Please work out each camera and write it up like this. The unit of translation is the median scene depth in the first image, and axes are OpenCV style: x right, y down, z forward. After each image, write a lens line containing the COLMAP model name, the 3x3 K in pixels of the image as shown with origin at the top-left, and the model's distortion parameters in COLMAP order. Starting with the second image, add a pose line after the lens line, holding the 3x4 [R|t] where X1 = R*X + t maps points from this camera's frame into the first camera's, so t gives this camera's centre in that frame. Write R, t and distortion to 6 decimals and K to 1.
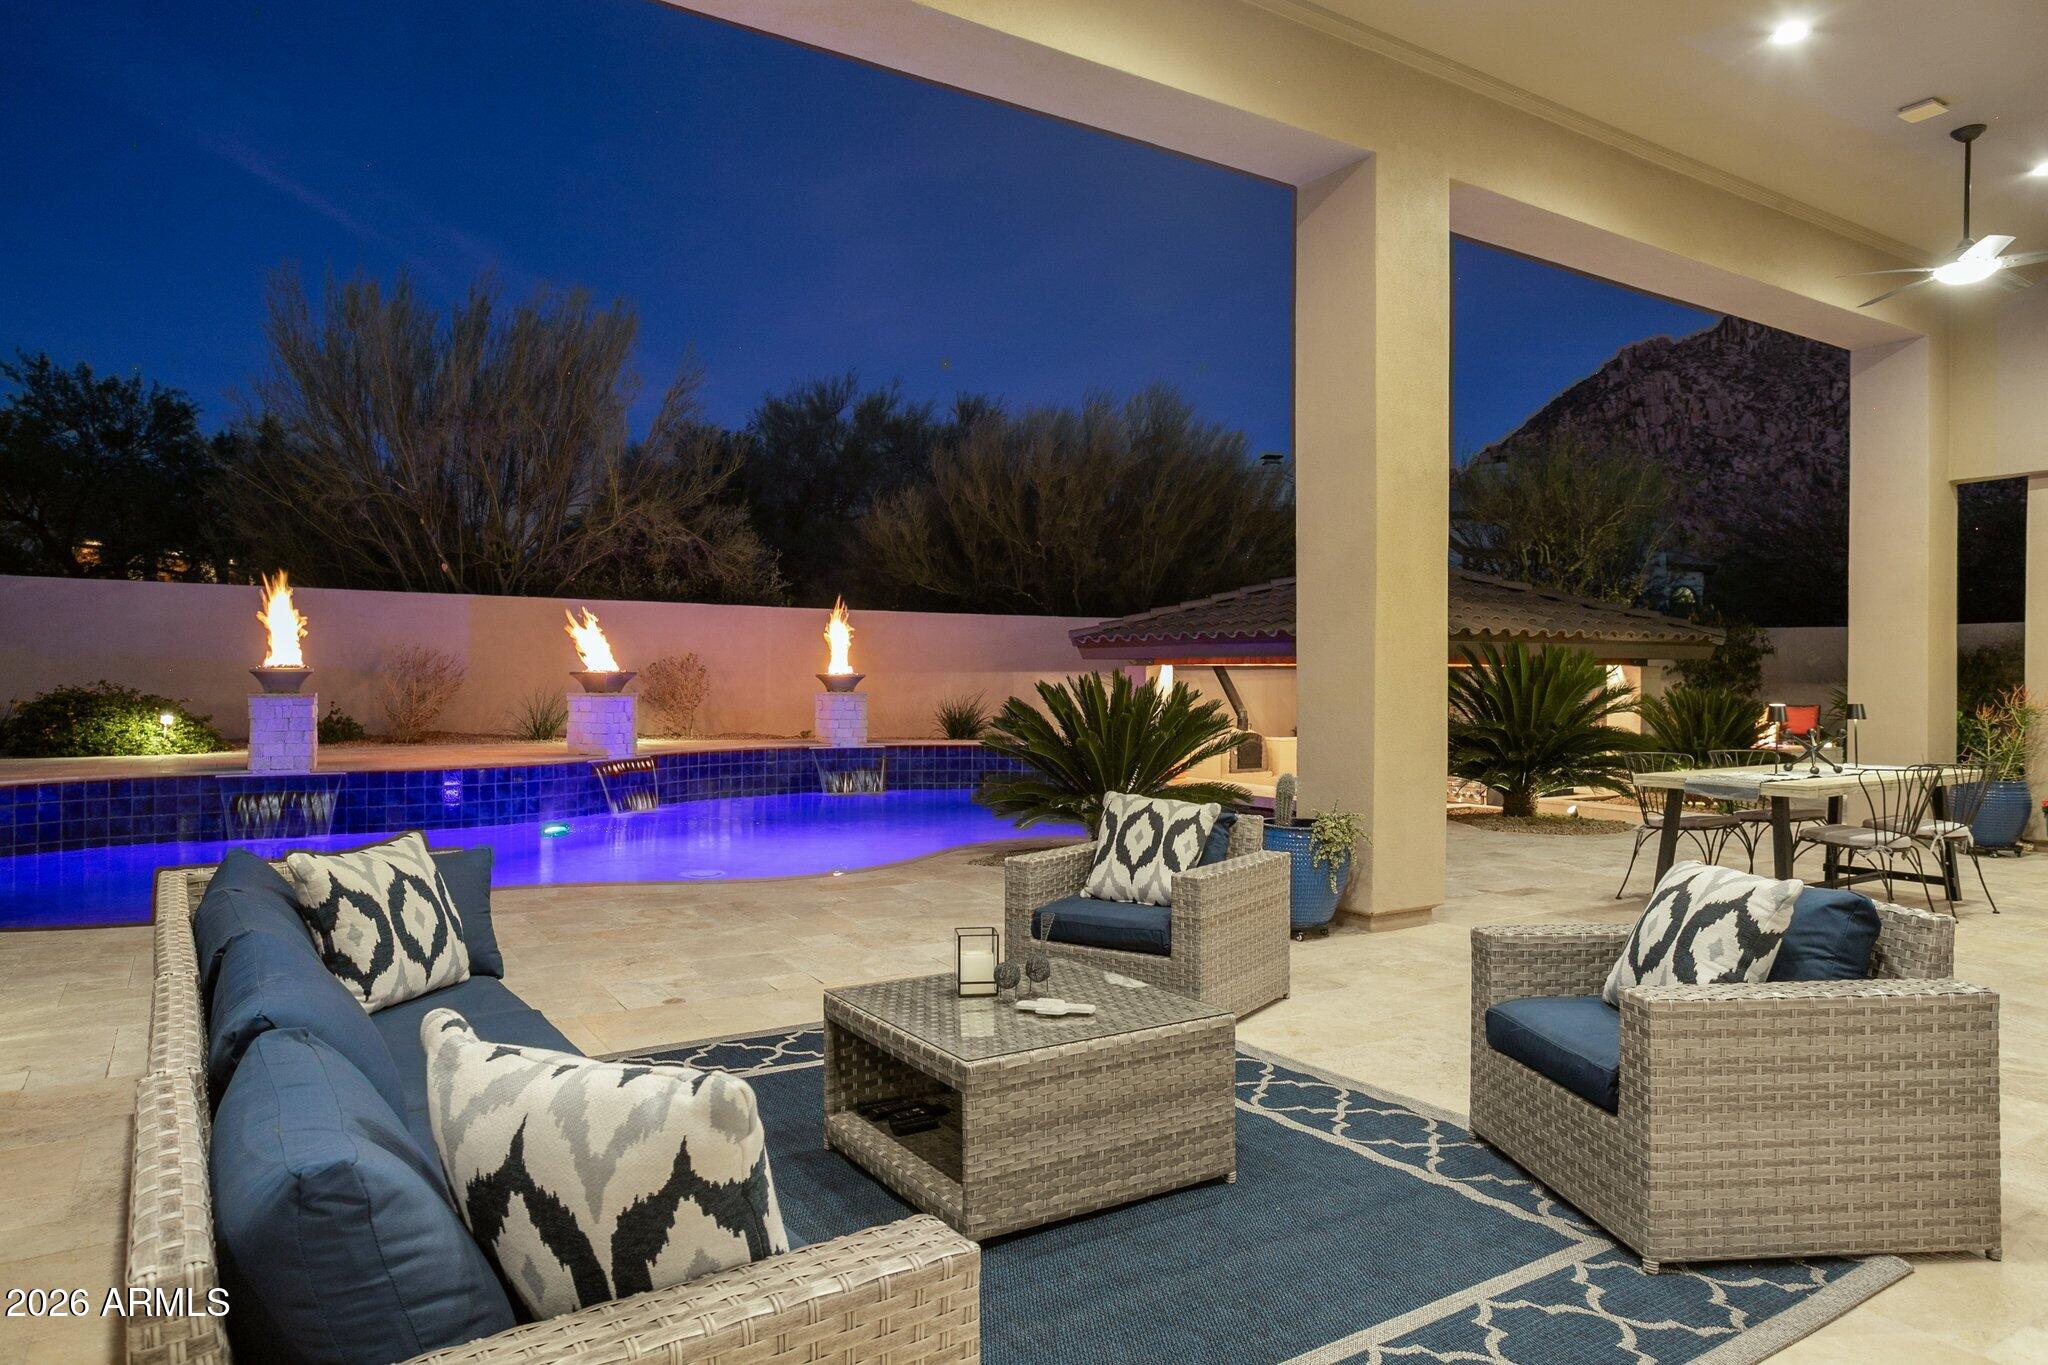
lens RADIAL K [[1304.4, 0, 1025.2], [0, 1304.4, 683.2], [0, 0, 1]] dist [0.002374, 0.001190]
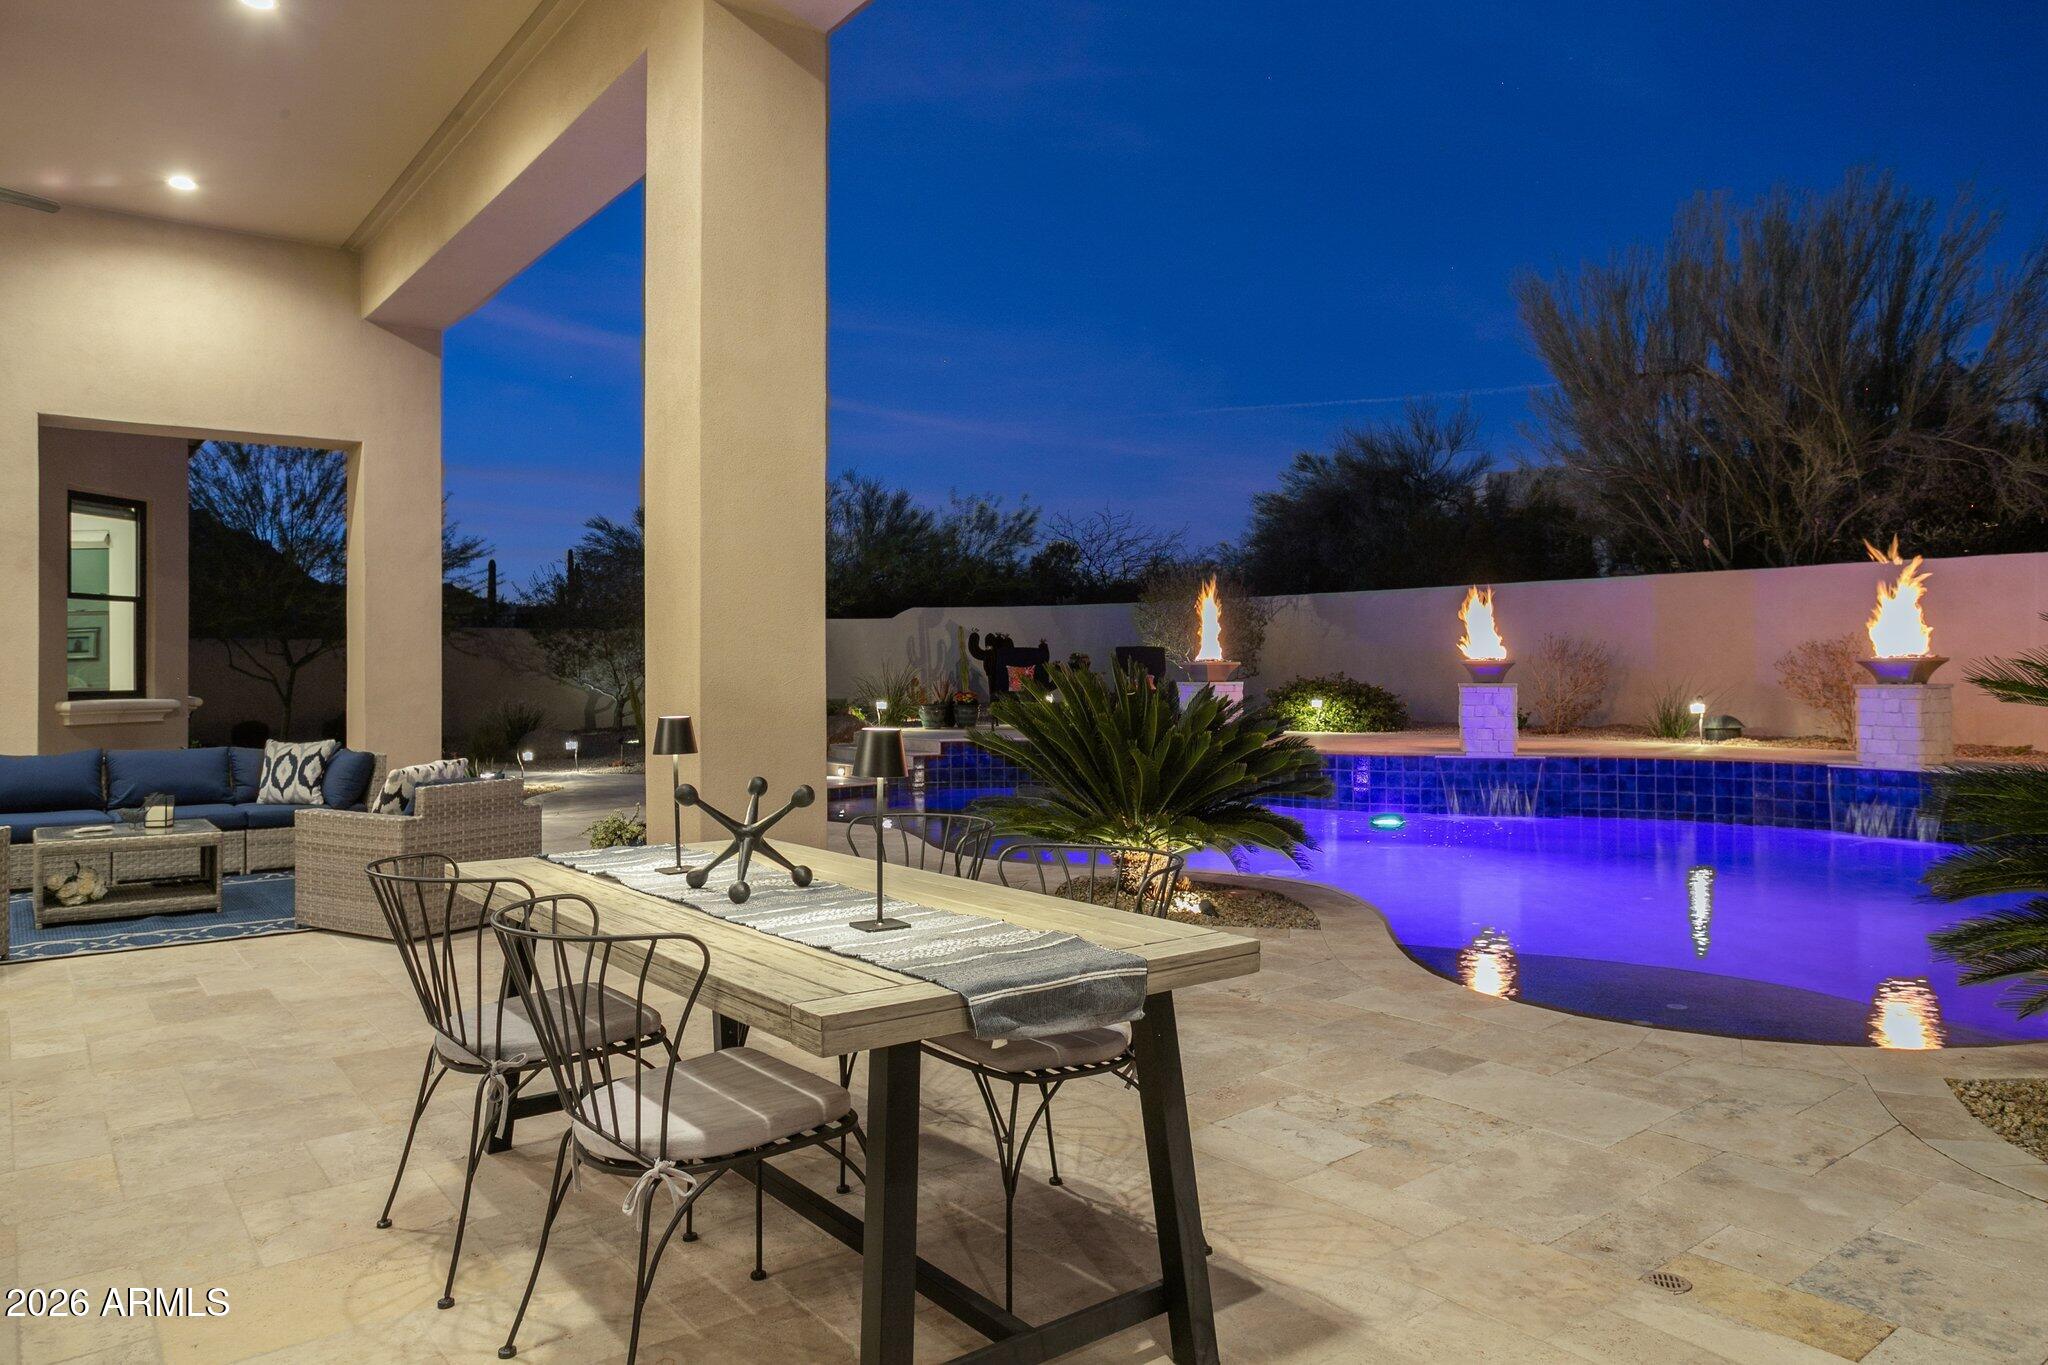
lens RADIAL K [[1443.1, 0, 1023.3], [0, 1443.1, 679.4], [0, 0, 1]] dist [-0.004931, -0.000265]
pose [[0.052517, 0.002362, -0.998617, 0.504124], [0.003616, 0.999990, 0.002555, 0.000763], [0.998613, -0.003745, 0.052508, 0.470777]]
